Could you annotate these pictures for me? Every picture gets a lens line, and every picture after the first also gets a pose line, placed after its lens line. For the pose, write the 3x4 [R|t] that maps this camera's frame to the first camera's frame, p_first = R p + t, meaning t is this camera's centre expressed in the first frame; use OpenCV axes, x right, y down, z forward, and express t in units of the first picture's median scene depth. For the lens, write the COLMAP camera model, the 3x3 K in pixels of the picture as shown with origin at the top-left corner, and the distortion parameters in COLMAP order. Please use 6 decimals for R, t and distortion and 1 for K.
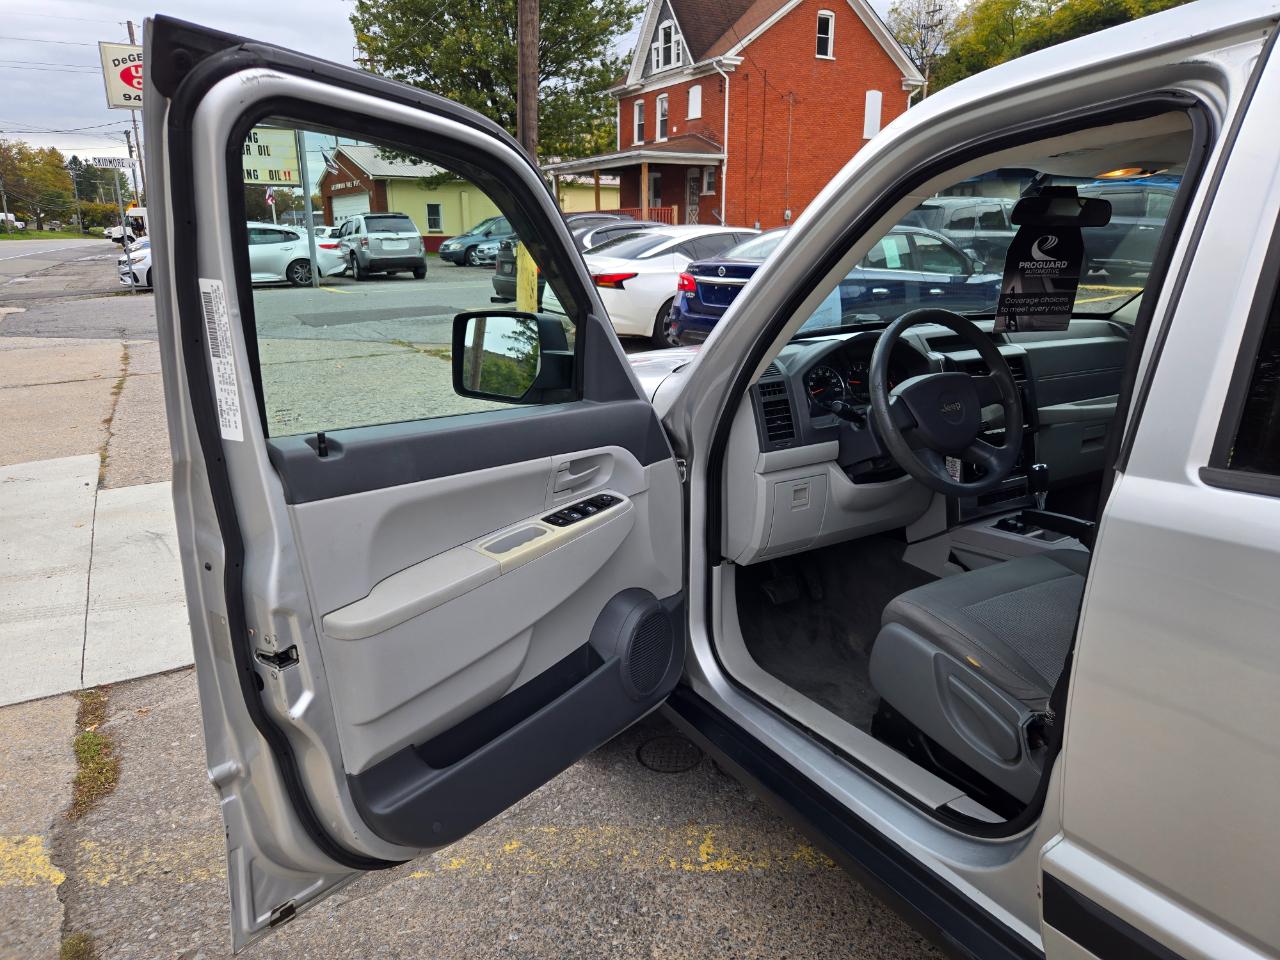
lens RADIAL K [[859.0, 0, 645.0], [0, 859.0, 468.7], [0, 0, 1]] dist [0.063049, -0.046968]
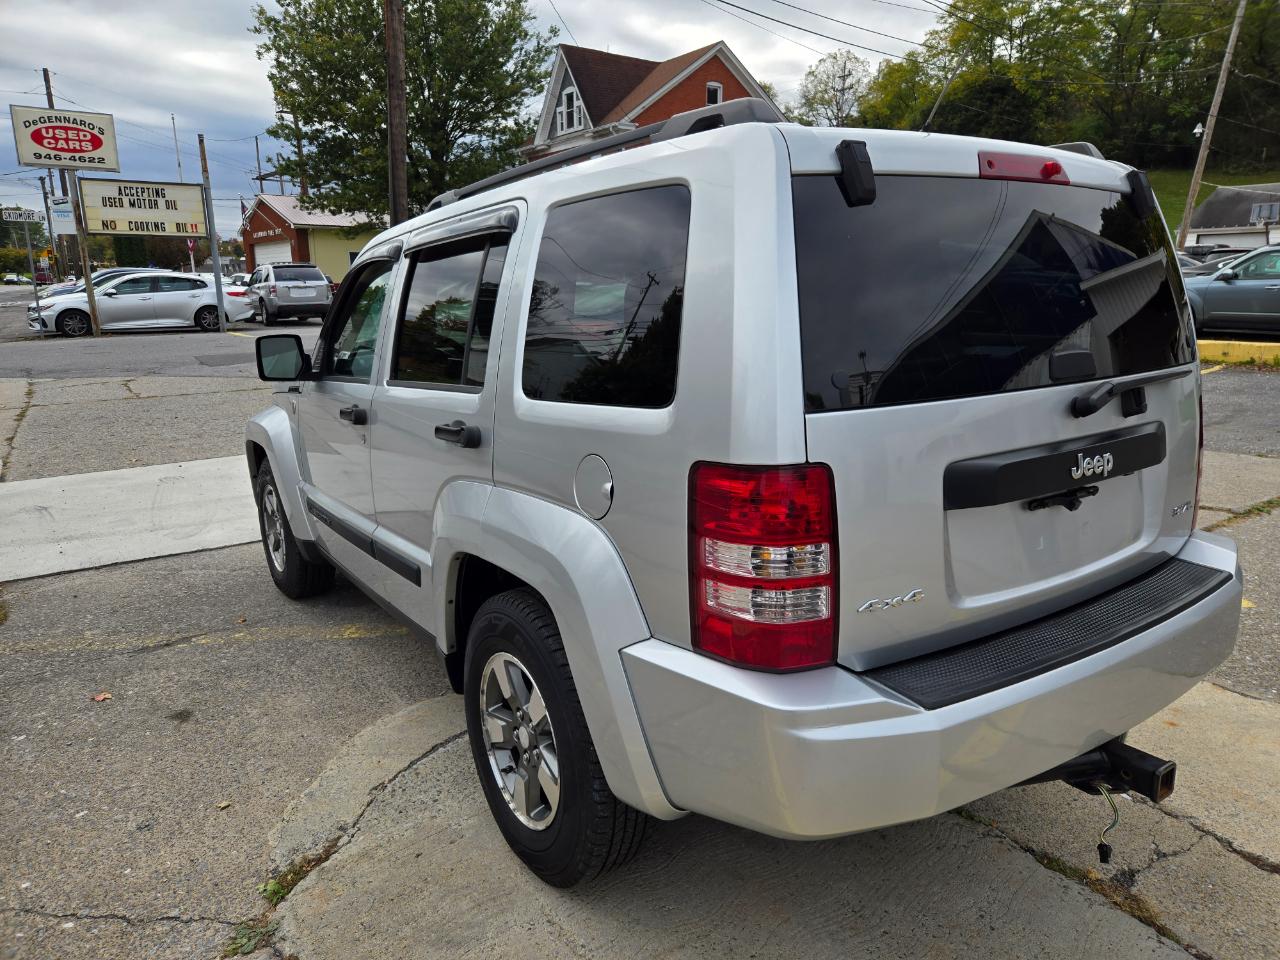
lens RADIAL K [[859.0, 0, 652.2], [0, 859.0, 483.6], [0, 0, 1]] dist [0.063049, -0.046968]
pose [[0.997080, -0.013593, 0.075142, 0.041434], [0.016276, 0.999247, -0.035208, 0.014839], [-0.074607, 0.036328, 0.996551, -0.062999]]
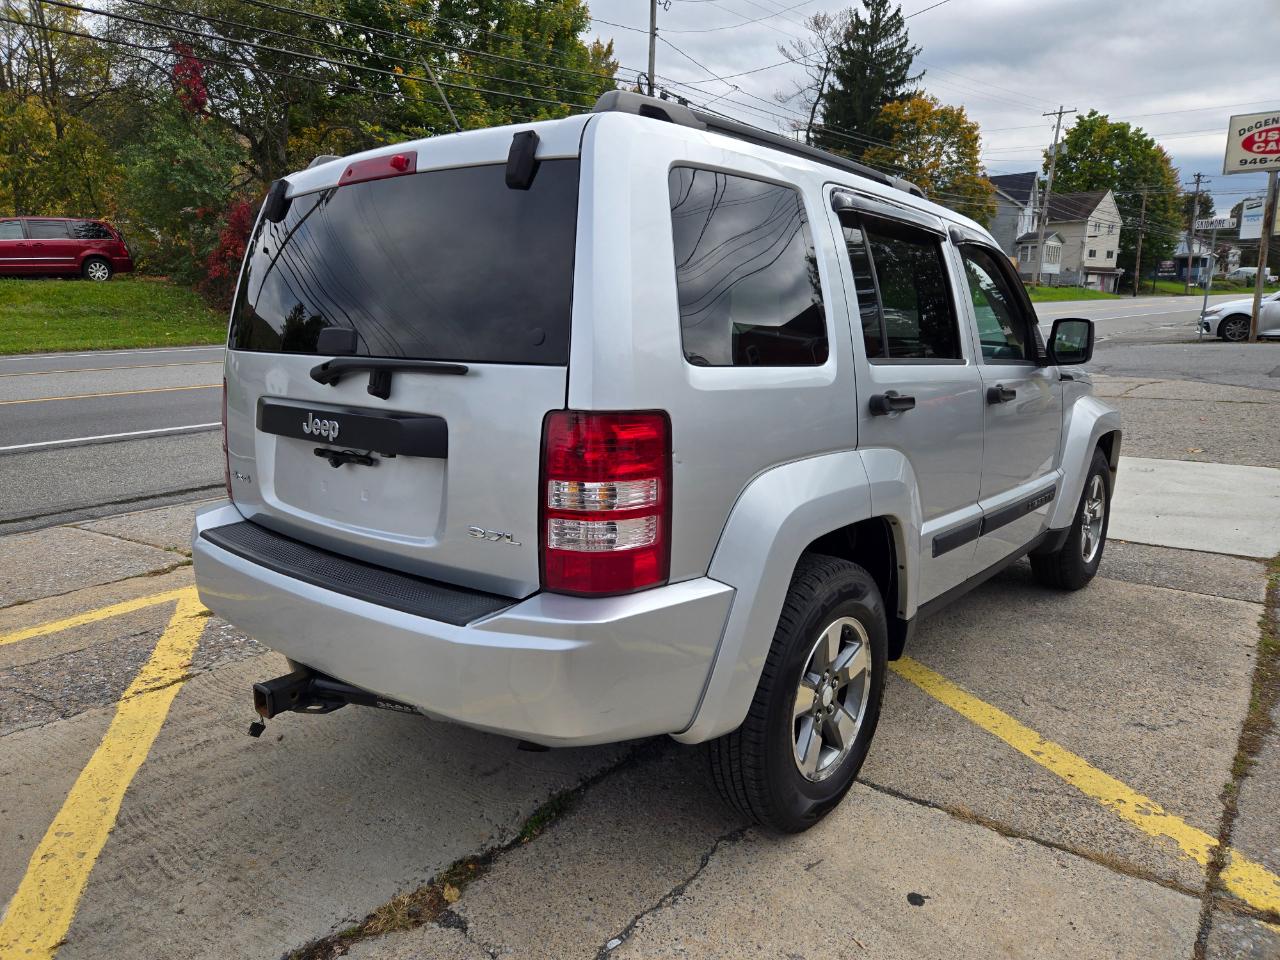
lens RADIAL K [[859.0, 0, 630.8], [0, 859.0, 495.6], [0, 0, 1]] dist [0.063049, -0.046968]
pose [[0.321461, 0.211264, -0.923055, 0.148271], [-0.237499, 0.961624, 0.137381, 0.001972], [0.916655, 0.175062, 0.359300, -0.007005]]
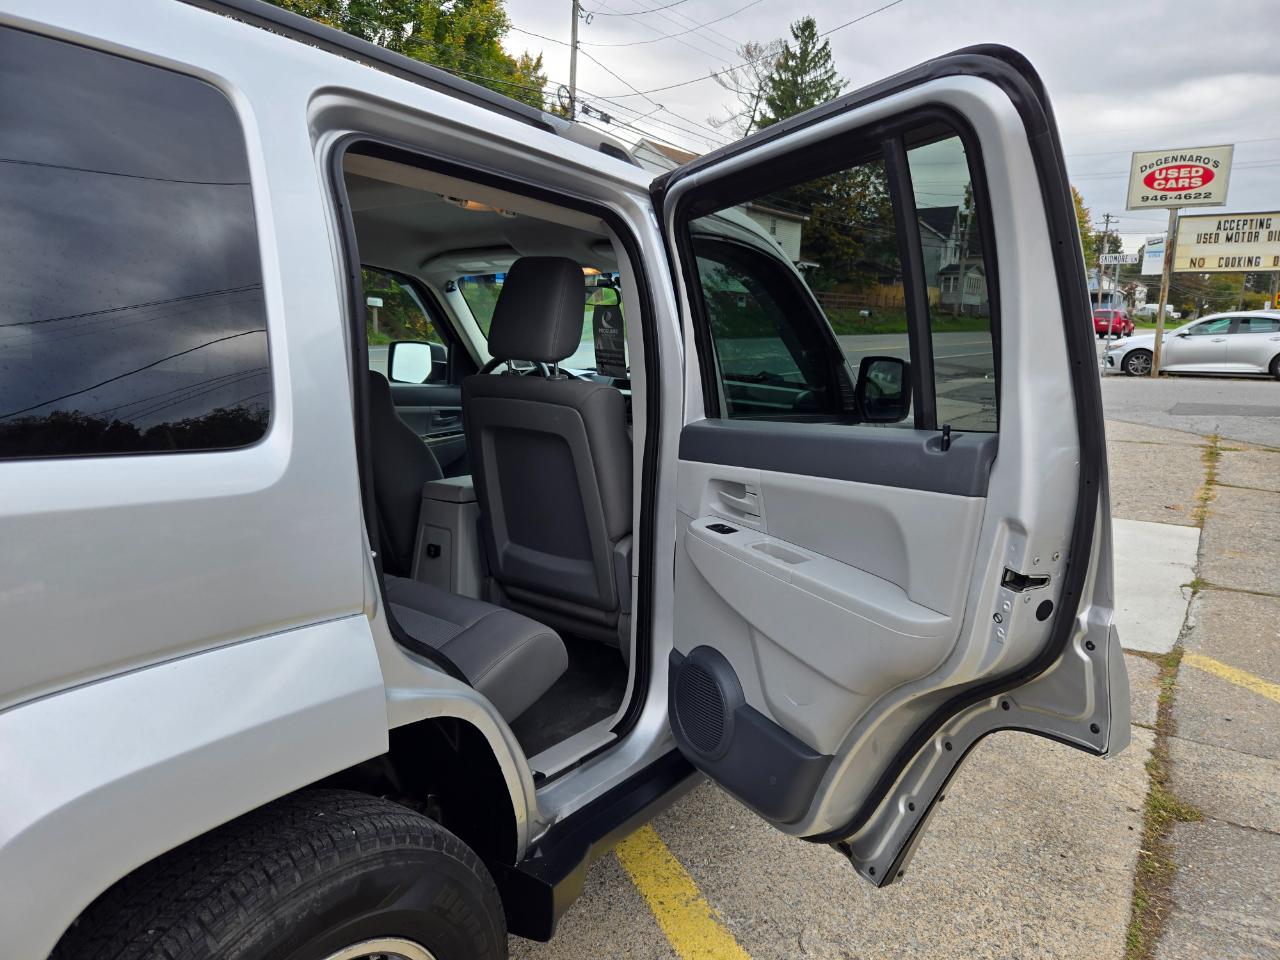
lens RADIAL K [[859.0, 0, 645.6], [0, 859.0, 489.5], [0, 0, 1]] dist [0.063049, -0.046968]
pose [[0.397647, 0.190572, -0.897529, 0.121537], [-0.257751, 0.962004, 0.090066, -0.008105], [0.880591, 0.195524, 0.431659, 0.031388]]
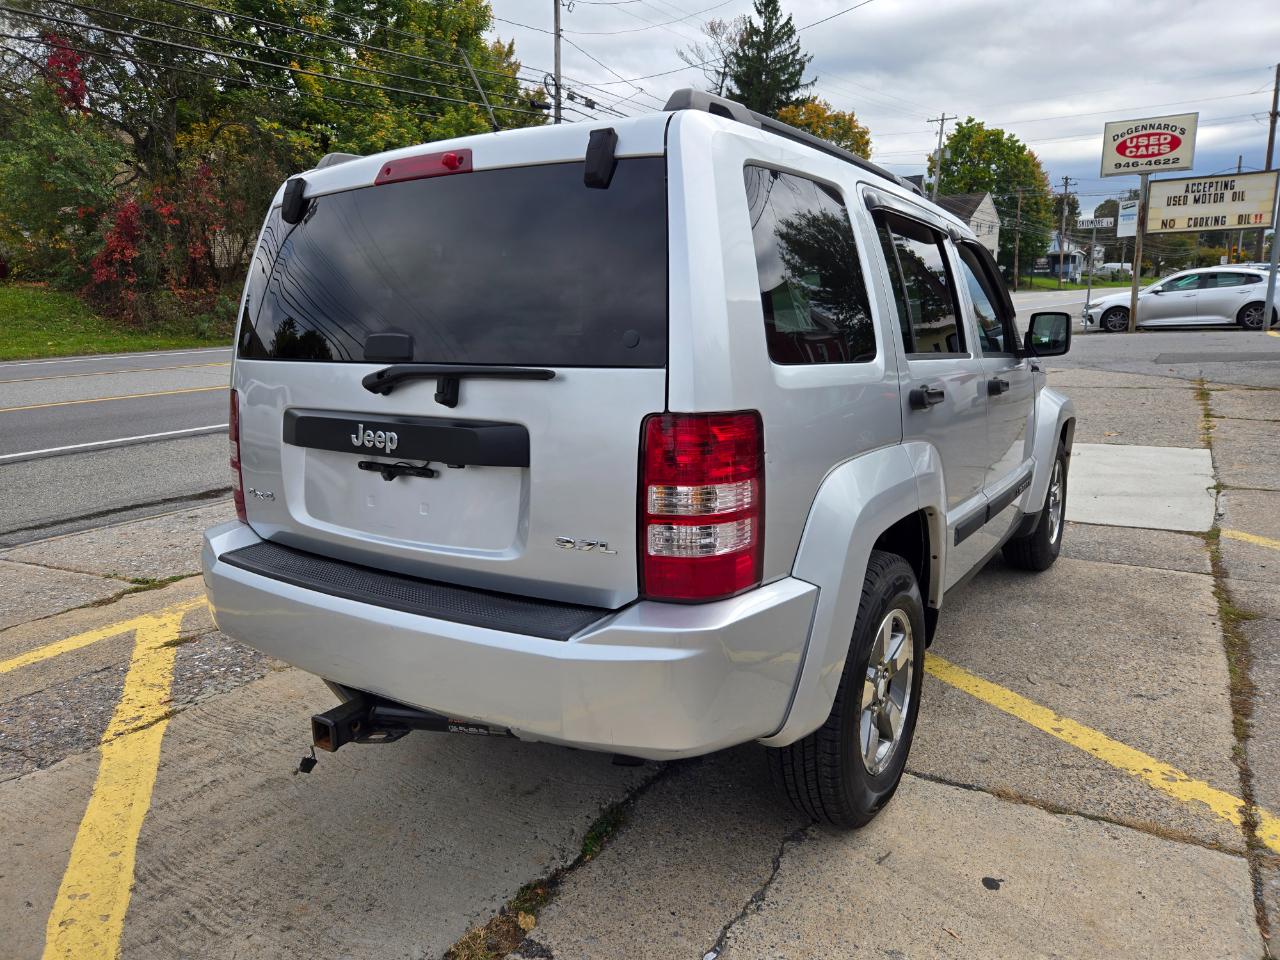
lens RADIAL K [[859.0, 0, 645.2], [0, 859.0, 487.5], [0, 0, 1]] dist [0.063049, -0.046968]
pose [[0.434530, 0.188104, -0.880795, 0.142373], [-0.213120, 0.971649, 0.102367, 0.004596], [0.875079, 0.143234, 0.462299, -0.017455]]
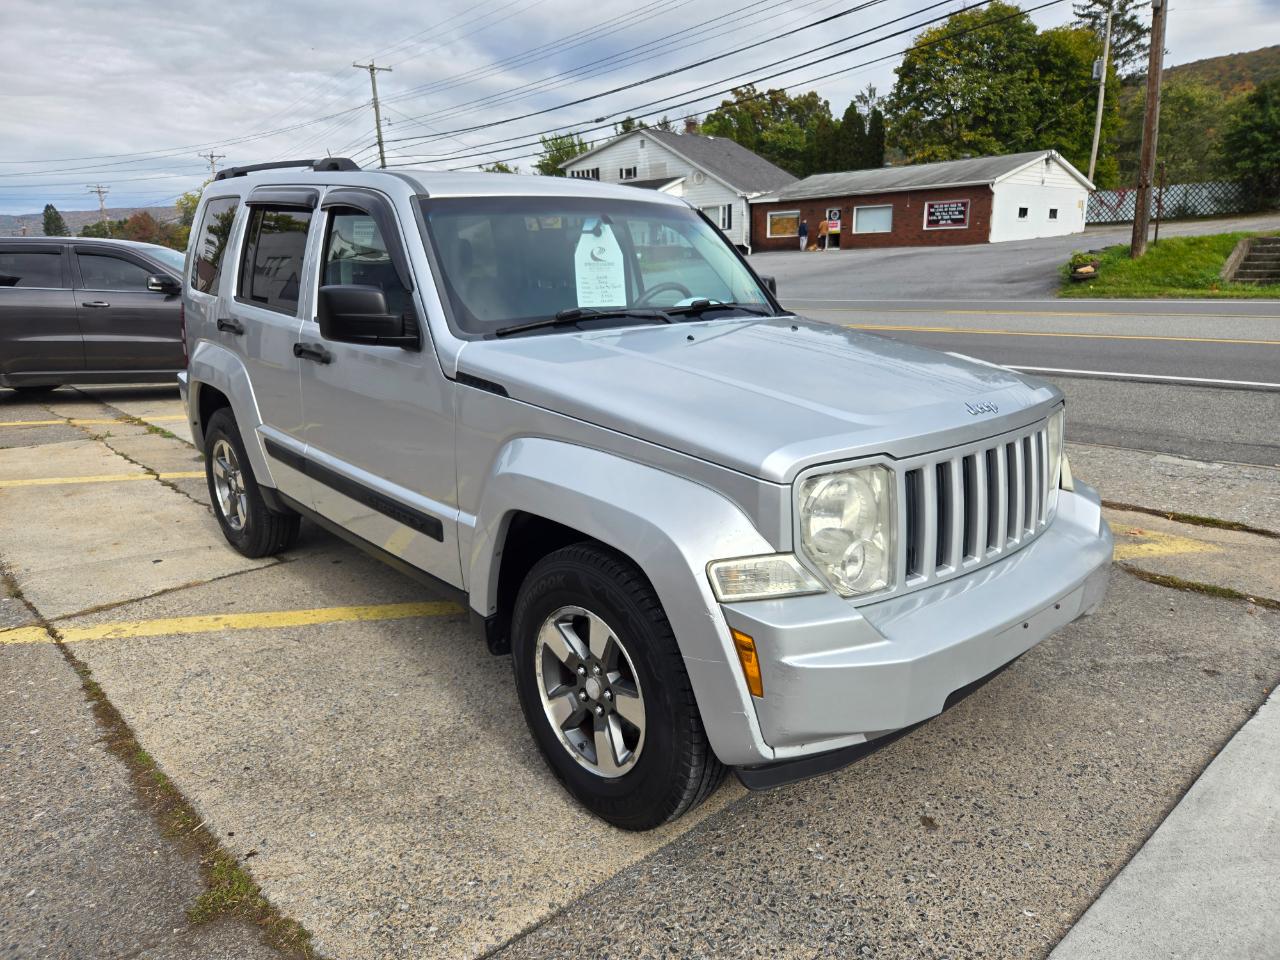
lens RADIAL K [[859.0, 0, 634.7], [0, 859.0, 471.7], [0, 0, 1]] dist [0.063049, -0.046968]
pose [[-0.980931, 0.068970, -0.181709, 0.047481], [-0.026838, 0.877895, 0.478101, -0.044746], [0.192496, 0.473860, -0.859303, 0.172786]]
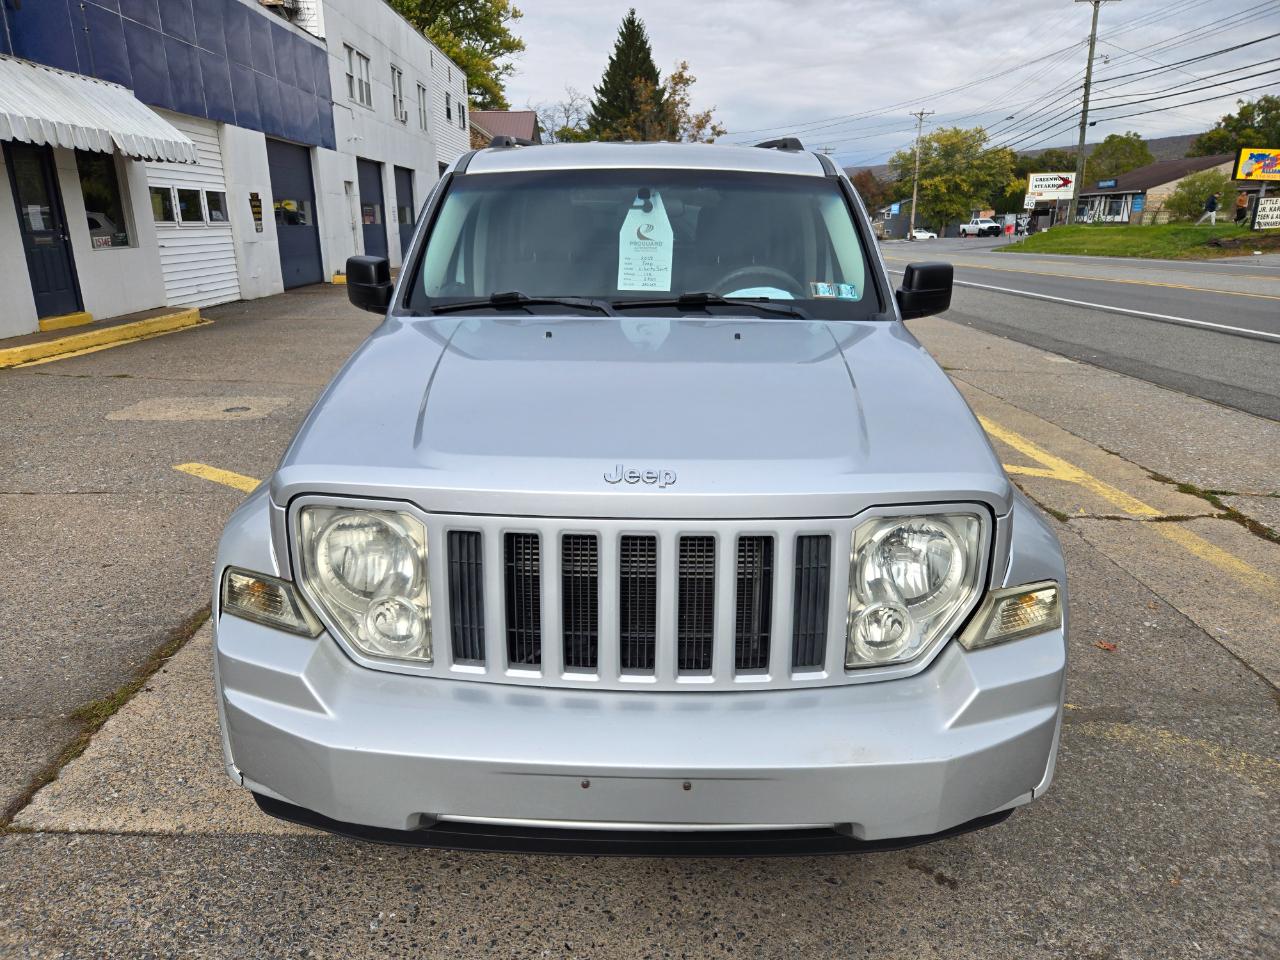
lens RADIAL K [[859.0, 0, 635.6], [0, 859.0, 474.3], [0, 0, 1]] dist [0.063049, -0.046968]
pose [[-0.851599, -0.143305, 0.504224, -0.022239], [0.138750, 0.865974, 0.480455, -0.040226], [-0.505497, 0.479116, -0.717580, 0.149752]]
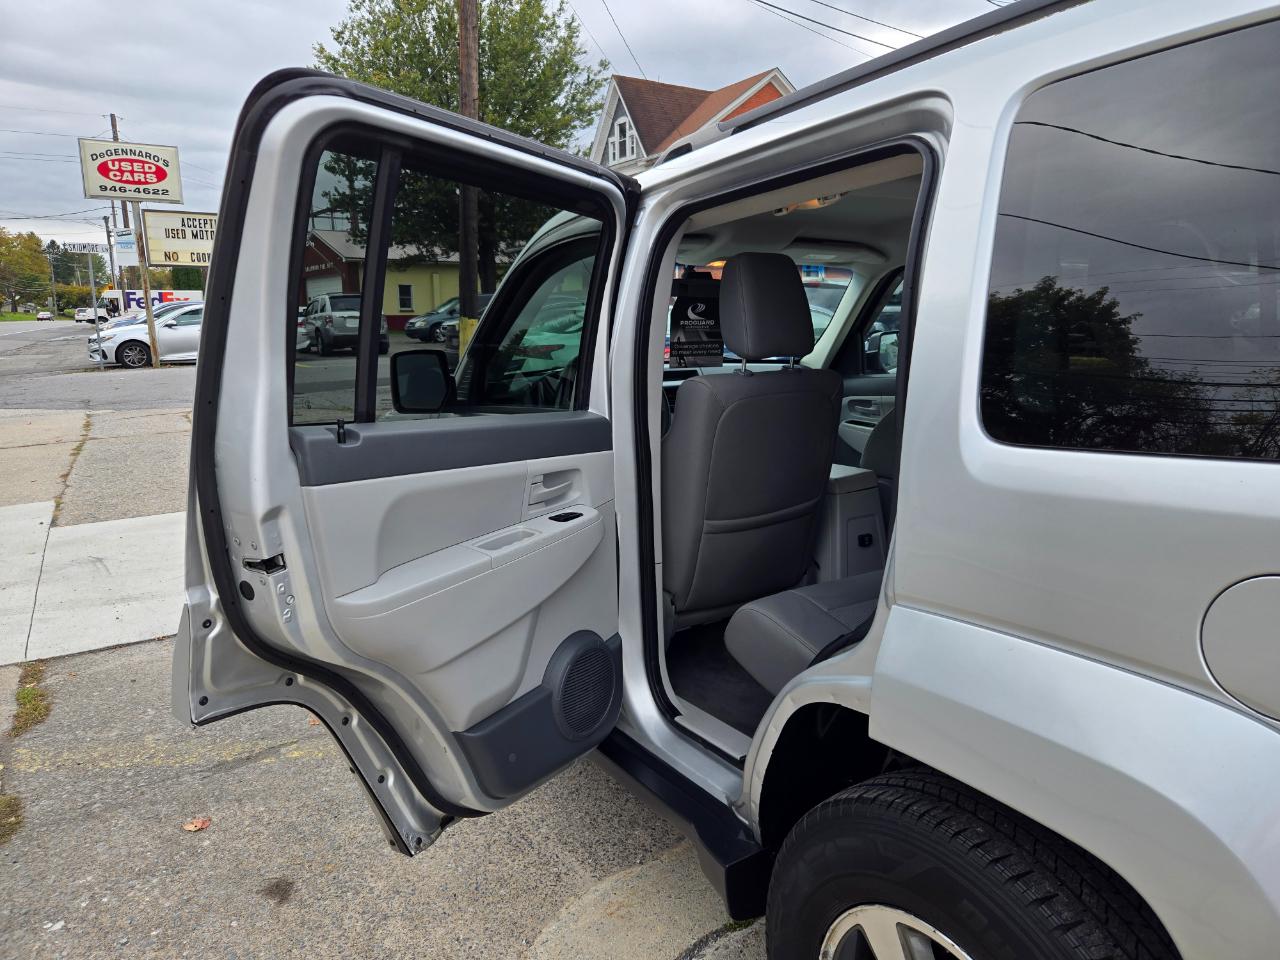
lens RADIAL K [[859.0, 0, 645.3], [0, 859.0, 470.8], [0, 0, 1]] dist [0.063049, -0.046968]
pose [[0.999582, -0.009183, 0.027421, 0.021370], [0.011455, 0.996408, -0.083906, 0.009428], [-0.026552, 0.084185, 0.996096, -0.029788]]
